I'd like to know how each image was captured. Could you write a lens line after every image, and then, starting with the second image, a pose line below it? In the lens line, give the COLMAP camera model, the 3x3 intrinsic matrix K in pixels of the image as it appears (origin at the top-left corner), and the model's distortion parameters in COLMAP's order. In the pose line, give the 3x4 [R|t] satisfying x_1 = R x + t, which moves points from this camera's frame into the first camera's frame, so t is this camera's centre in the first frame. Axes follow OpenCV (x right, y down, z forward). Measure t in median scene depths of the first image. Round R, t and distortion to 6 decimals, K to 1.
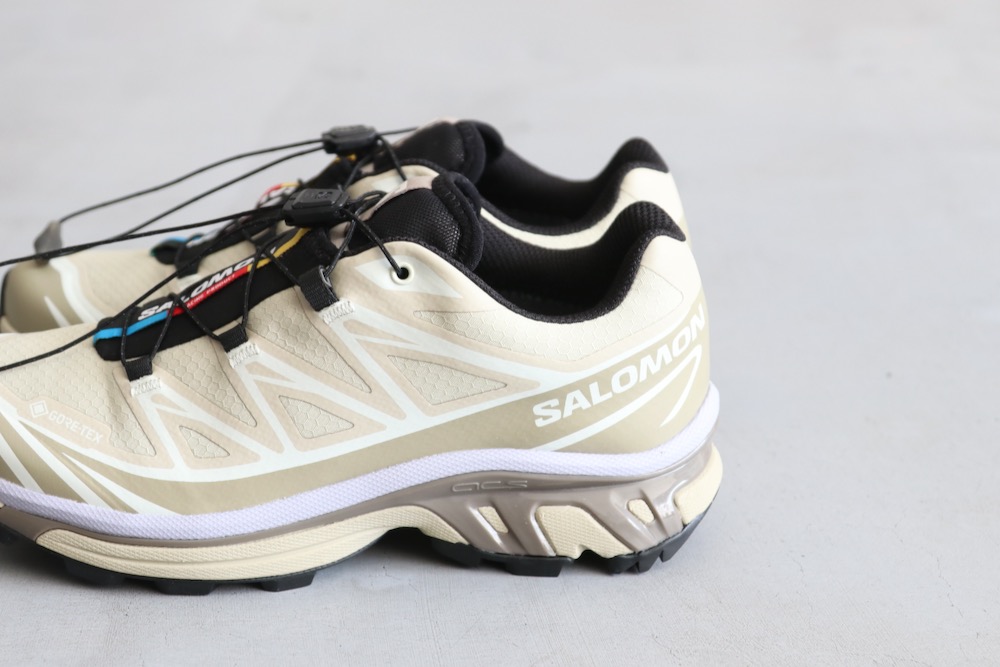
lens RADIAL K [[1776.4, 0, 500.2], [0, 1776.4, 378.0], [0, 0, 1]] dist [0.031586, 0.051765]
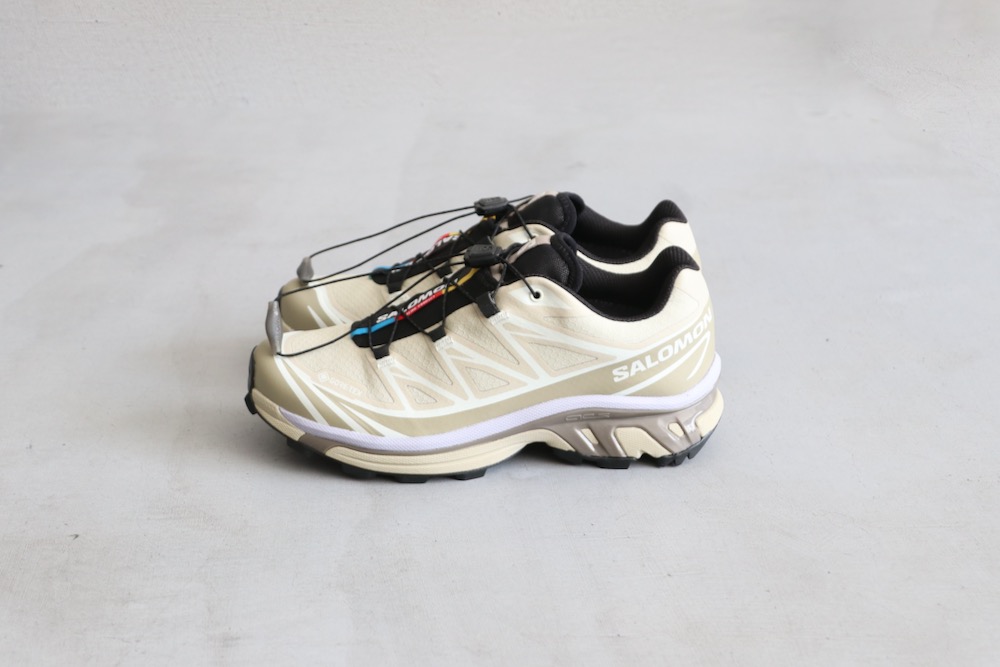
lens RADIAL K [[1514.7, 0, 497.7], [0, 1514.7, 363.2], [0, 0, 1]] dist [0.024158, -0.015826]
pose [[0.999594, -0.019958, -0.020314, -0.061996], [0.020595, 0.999287, 0.031643, -0.039053], [0.019668, -0.032049, 0.999293, -0.461256]]
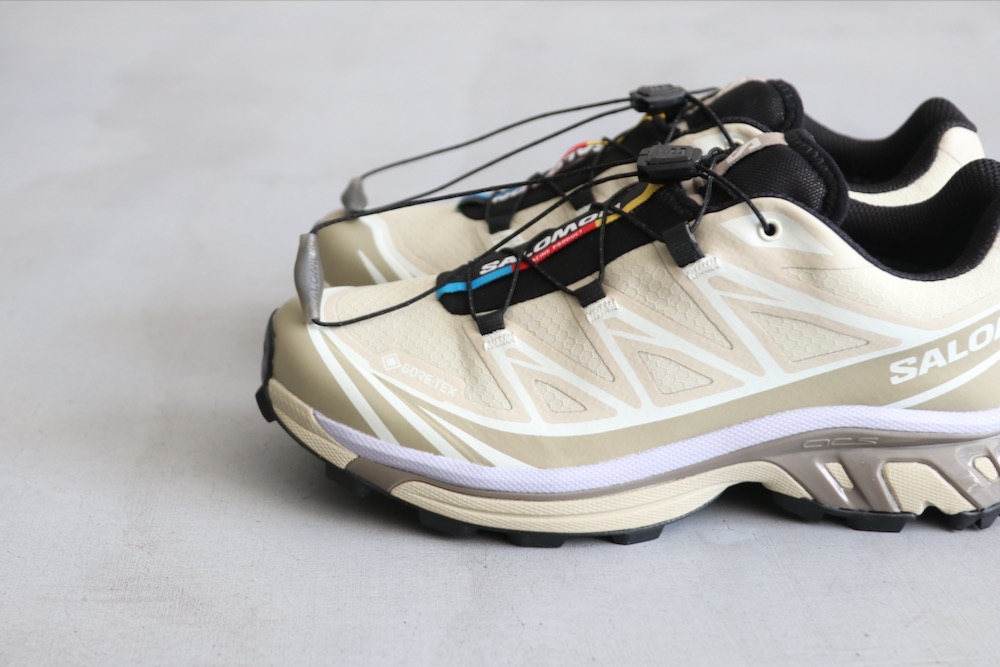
lens RADIAL K [[1514.7, 0, 497.7], [0, 1514.7, 363.2], [0, 0, 1]] dist [0.024158, -0.015826]
pose [[0.999787, 0.008350, -0.018848, -0.184383], [-0.007812, 0.999564, 0.028473, -0.006952], [0.019077, -0.028320, 0.999417, 0.141734]]
